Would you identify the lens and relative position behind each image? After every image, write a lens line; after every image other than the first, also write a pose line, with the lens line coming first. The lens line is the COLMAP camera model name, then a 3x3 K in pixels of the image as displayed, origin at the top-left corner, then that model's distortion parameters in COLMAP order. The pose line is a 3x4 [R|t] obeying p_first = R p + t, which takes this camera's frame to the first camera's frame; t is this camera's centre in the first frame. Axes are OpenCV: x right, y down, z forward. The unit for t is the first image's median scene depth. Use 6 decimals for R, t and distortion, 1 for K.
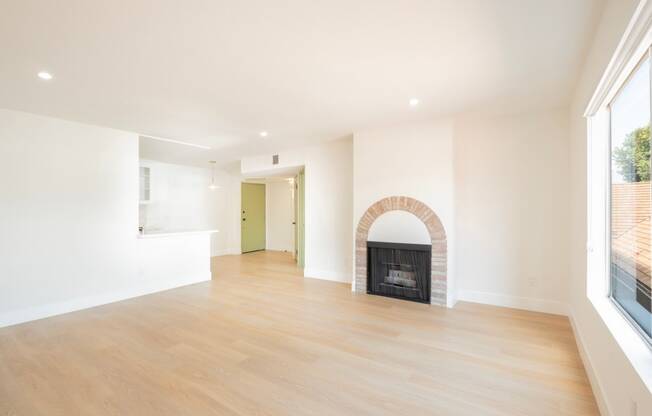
lens RADIAL K [[314.4, 0, 325.1], [0, 314.4, 207.9], [0, 0, 1]] dist [-0.002636, 0.000956]
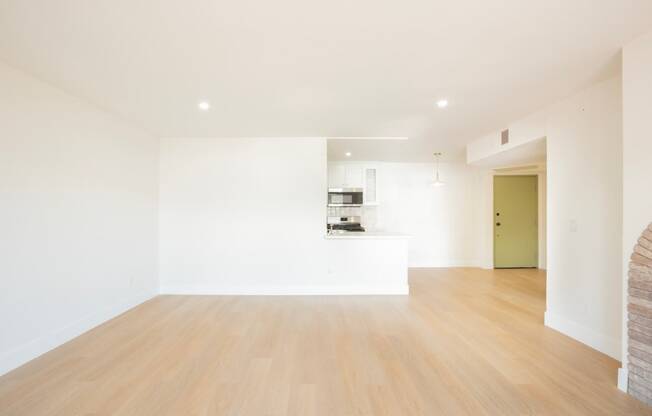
lens RADIAL K [[314.4, 0, 326.0], [0, 314.4, 210.3], [0, 0, 1]] dist [-0.002636, 0.000956]
pose [[0.548668, 0.004401, -0.836029, 0.213158], [0.000917, 0.999982, 0.005867, -0.002227], [0.836040, -0.003986, 0.548654, 0.347852]]
